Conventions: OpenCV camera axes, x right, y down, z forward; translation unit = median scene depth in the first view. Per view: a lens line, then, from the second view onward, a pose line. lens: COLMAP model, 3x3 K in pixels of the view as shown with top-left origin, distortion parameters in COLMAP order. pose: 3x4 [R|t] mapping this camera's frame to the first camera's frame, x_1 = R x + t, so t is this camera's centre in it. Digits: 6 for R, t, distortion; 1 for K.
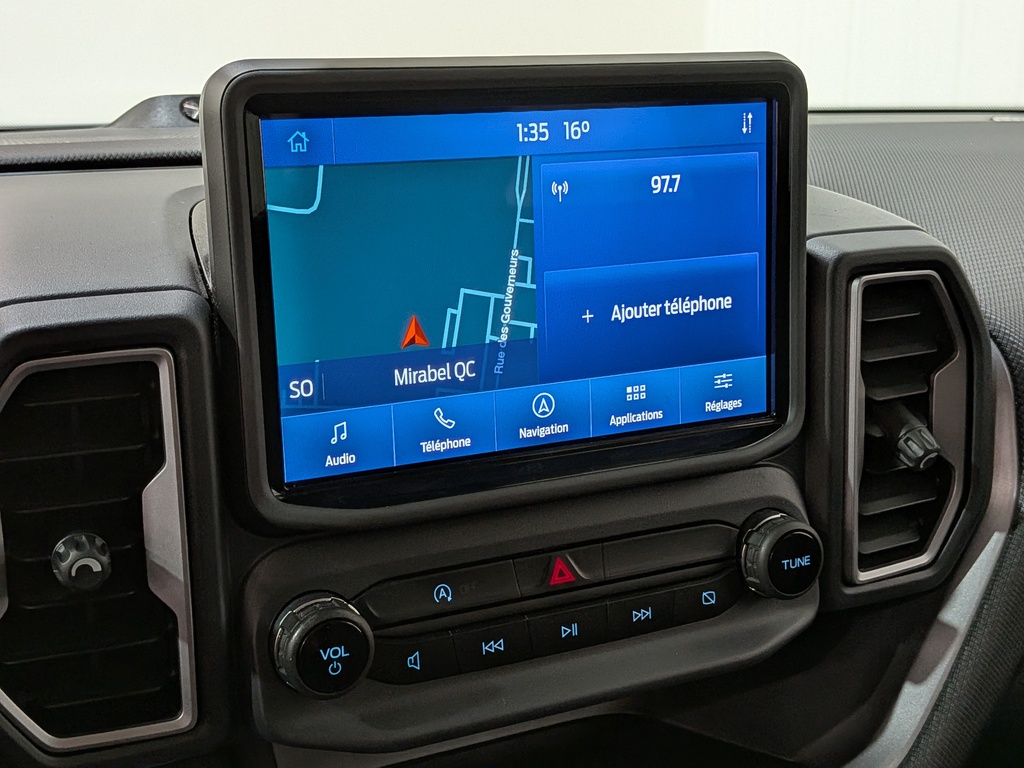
lens RADIAL K [[1483.9, 0, 511.3], [0, 1483.9, 392.7], [0, 0, 1]] dist [0.092872, -0.058505]
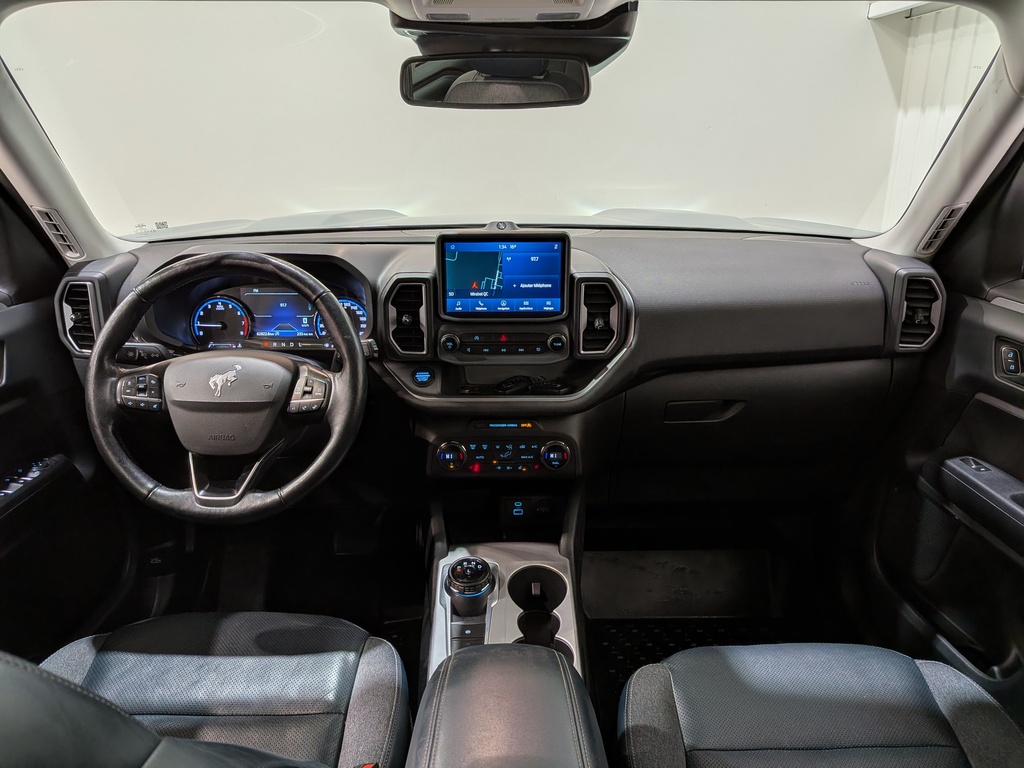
lens RADIAL K [[736.7, 0, 509.1], [0, 736.7, 373.1], [0, 0, 1]] dist [0.093004, -0.201470]
pose [[0.894369, 0.140818, -0.424587, 1.082806], [-0.110648, 0.989305, 0.095037, 0.003301], [0.433429, -0.038018, 0.900385, -1.155906]]
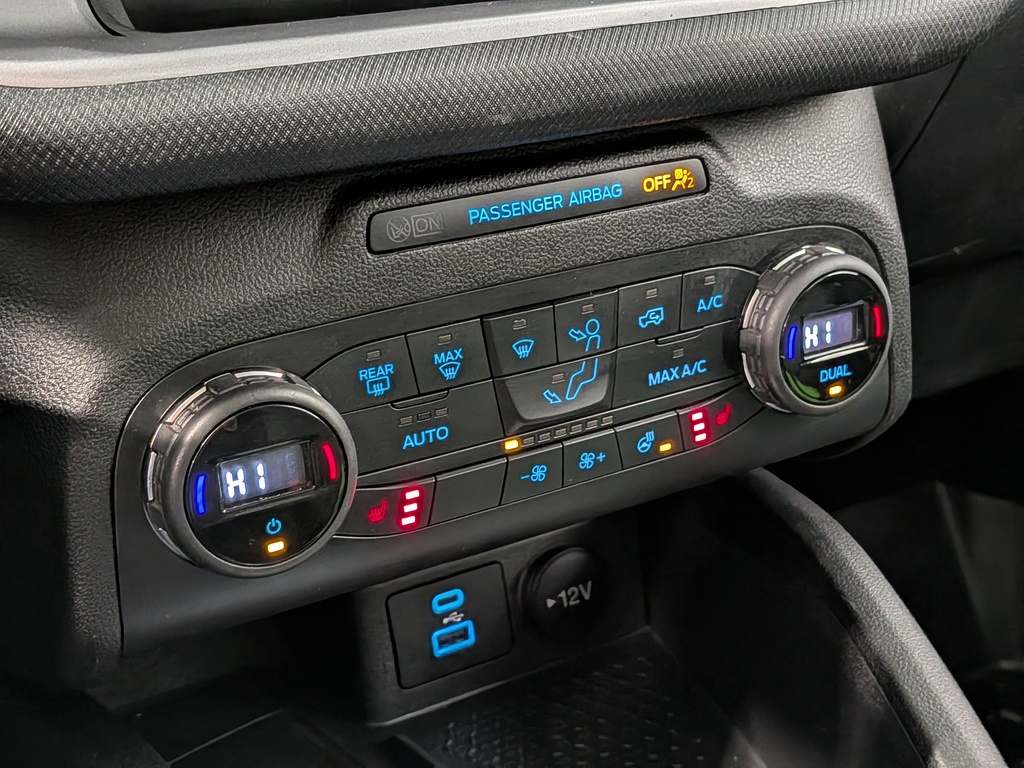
lens RADIAL K [[1483.9, 0, 511.3], [0, 1483.9, 392.7], [0, 0, 1]] dist [0.092872, -0.058505]
pose [[0.998162, 0.009301, 0.059890, -0.011471], [-0.023875, 0.968597, 0.247488, 0.318535], [-0.055707, -0.248463, 0.967038, 0.285915]]
